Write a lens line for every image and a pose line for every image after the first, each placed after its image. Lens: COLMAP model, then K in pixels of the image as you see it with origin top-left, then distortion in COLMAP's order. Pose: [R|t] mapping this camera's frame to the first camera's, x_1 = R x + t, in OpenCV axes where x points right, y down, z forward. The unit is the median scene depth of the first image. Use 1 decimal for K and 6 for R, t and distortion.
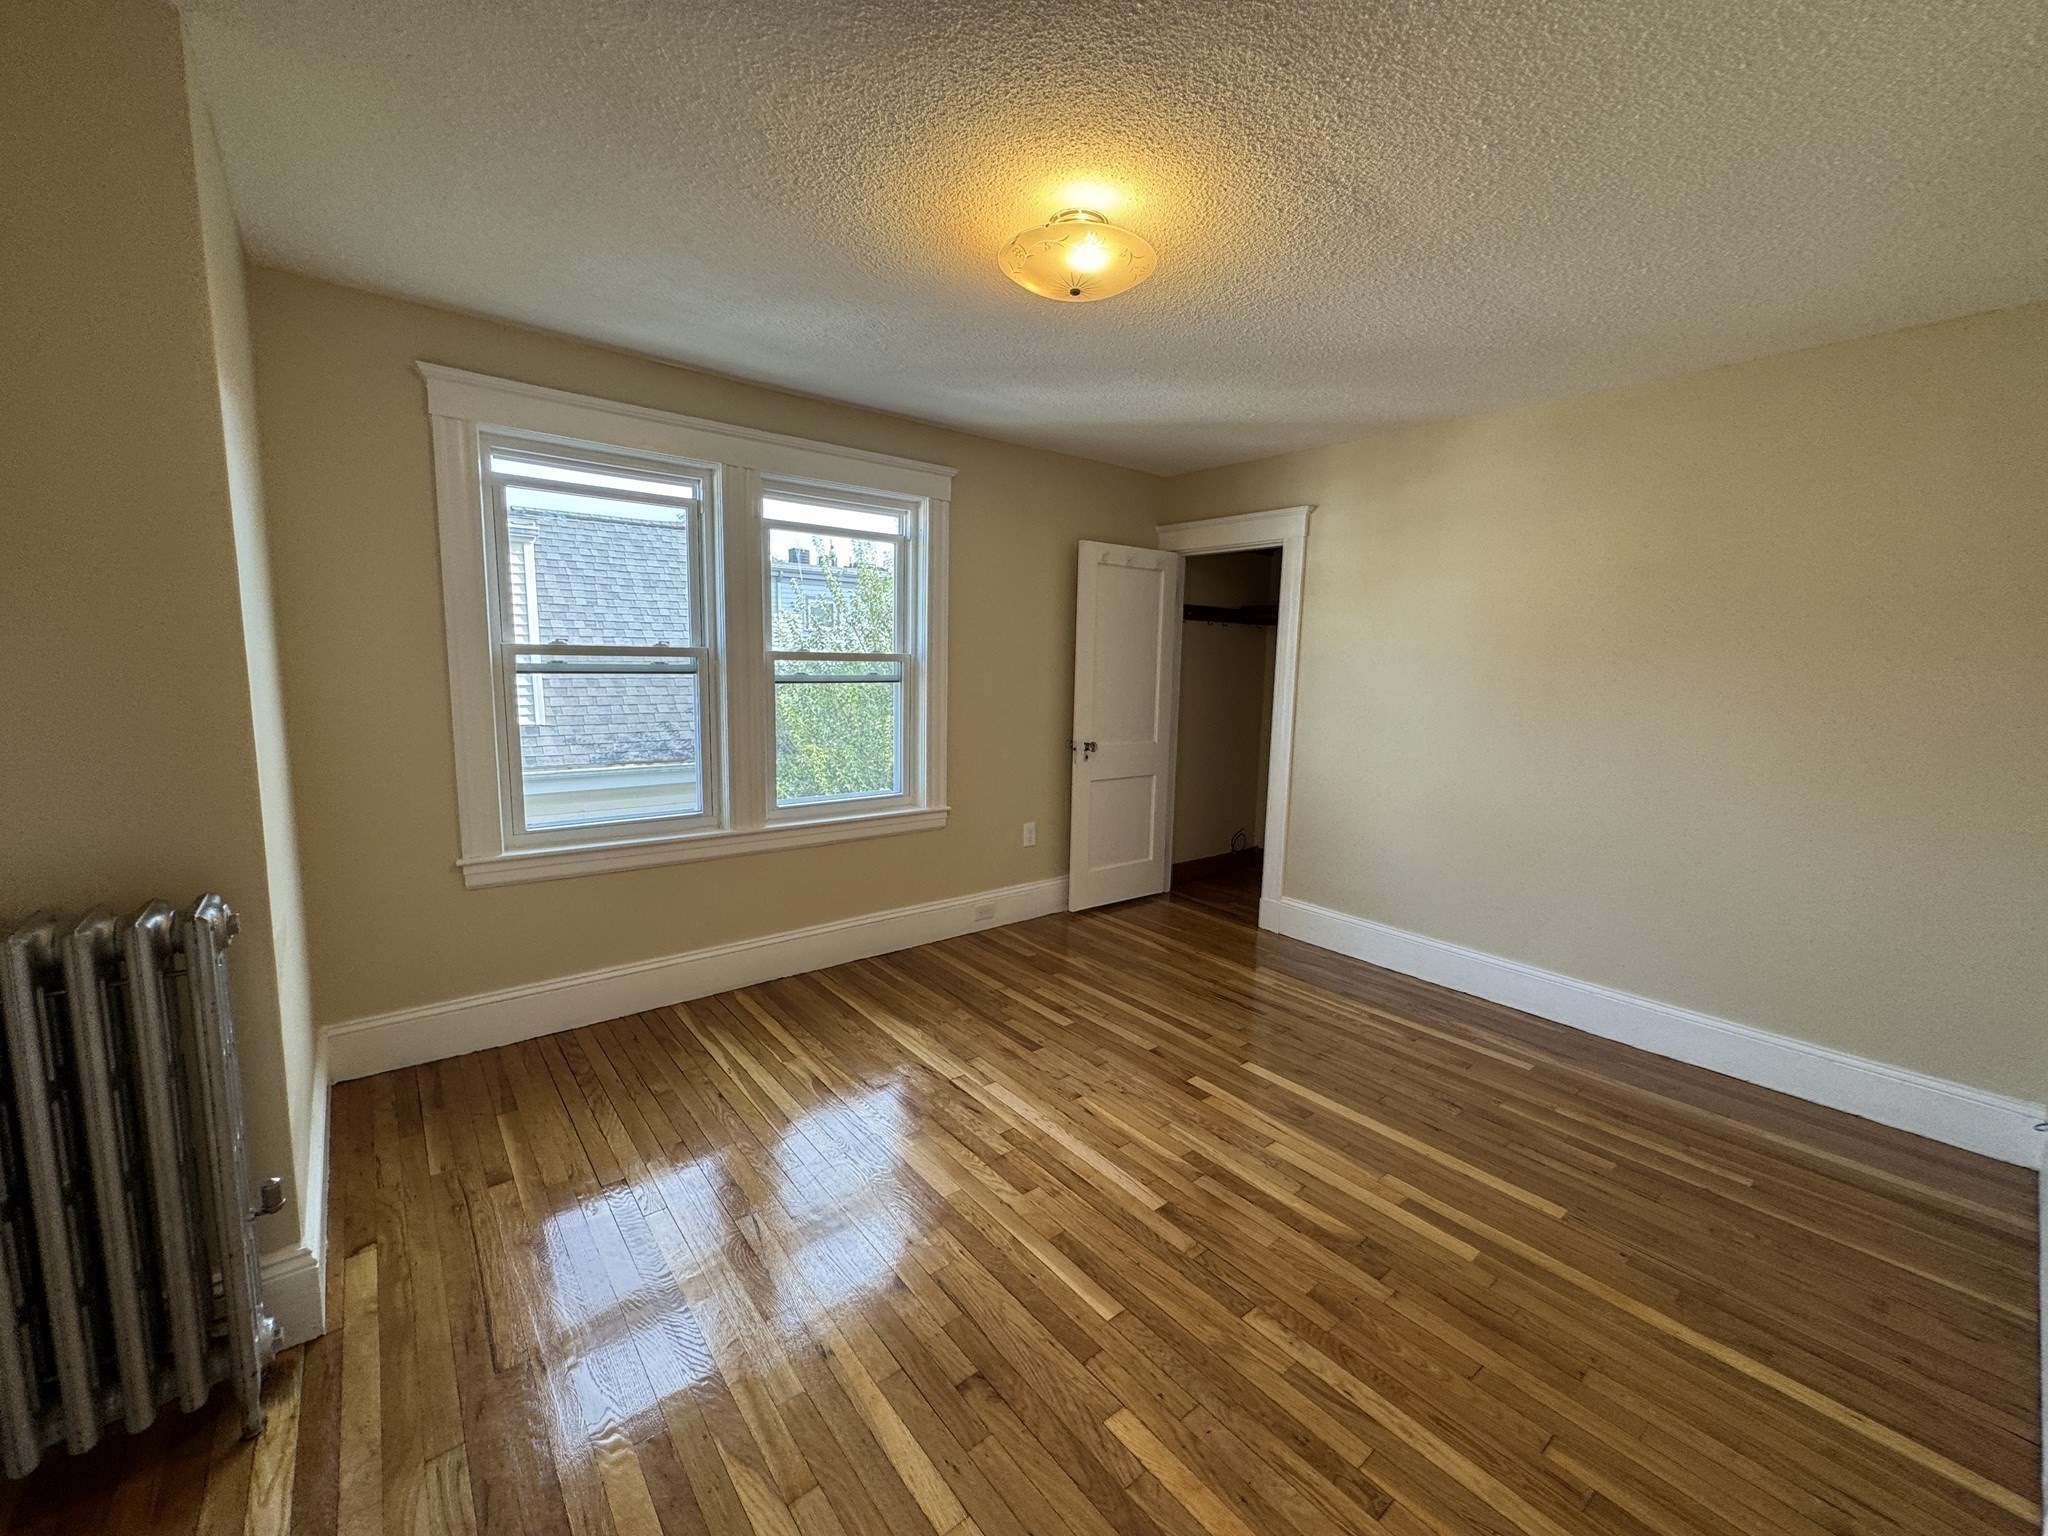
lens RADIAL K [[819.0, 0, 1024.0], [0, 819.0, 768.0], [0, 0, 1]] dist [-0.000041, -0.000019]
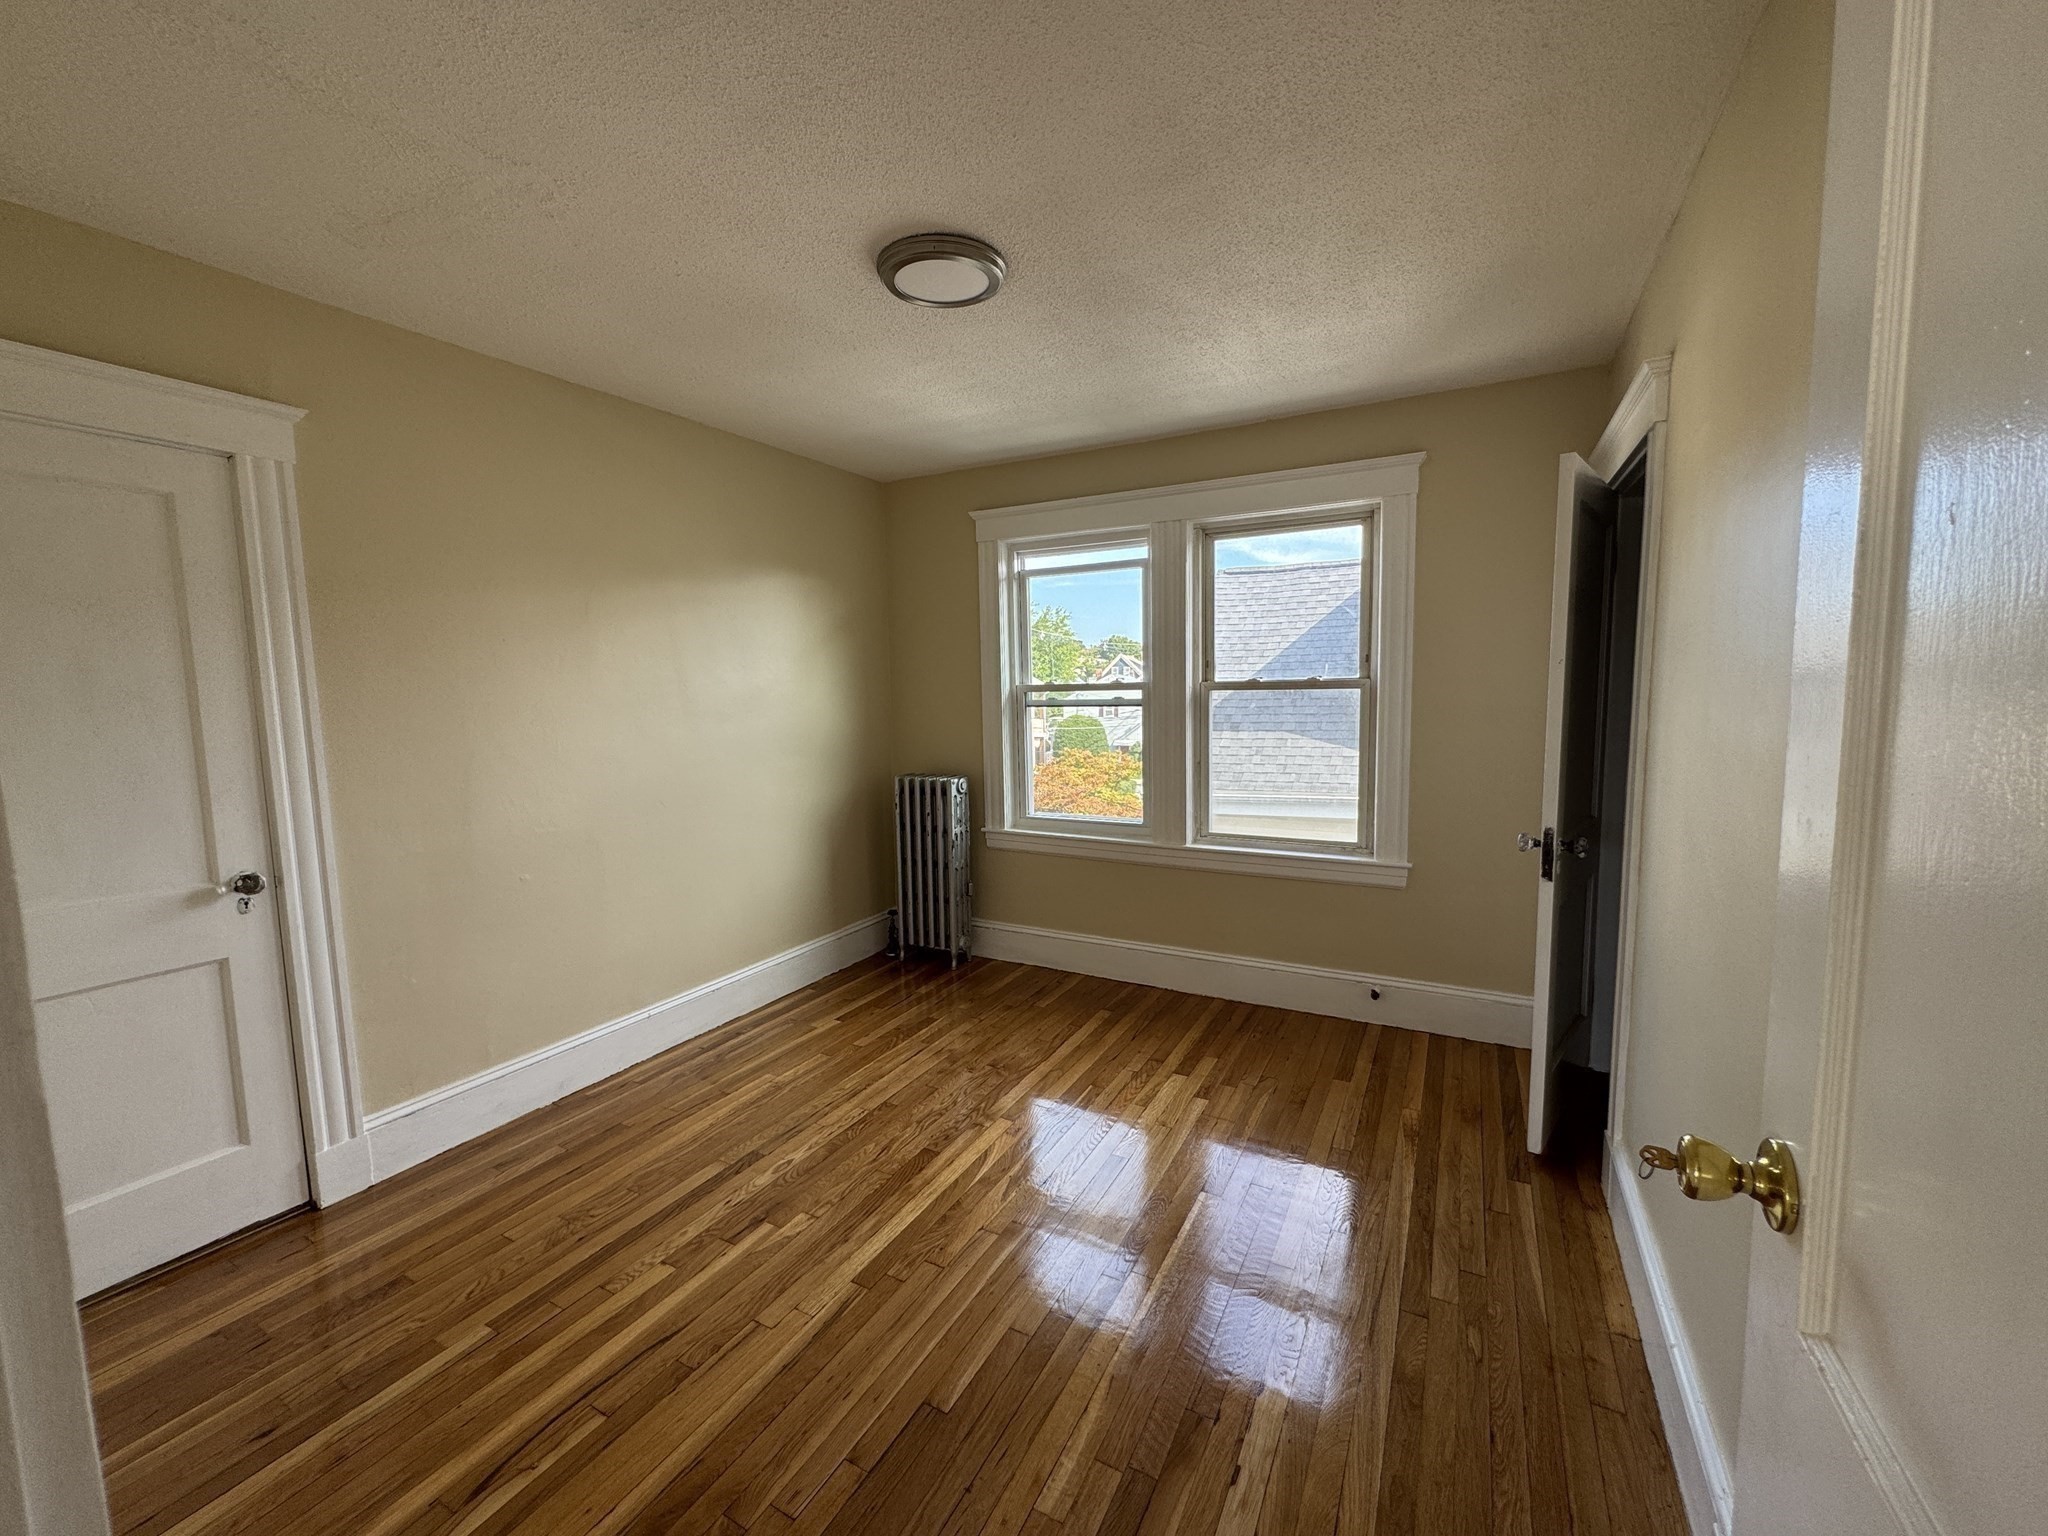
lens RADIAL K [[819.0, 0, 1024.0], [0, 819.0, 768.0], [0, 0, 1]] dist [-0.000041, -0.000019]
pose [[0.386756, 0.057041, -0.920416, 0.627455], [-0.095341, 0.995210, 0.021614, -0.035449], [0.917240, 0.079394, 0.390342, 0.405695]]
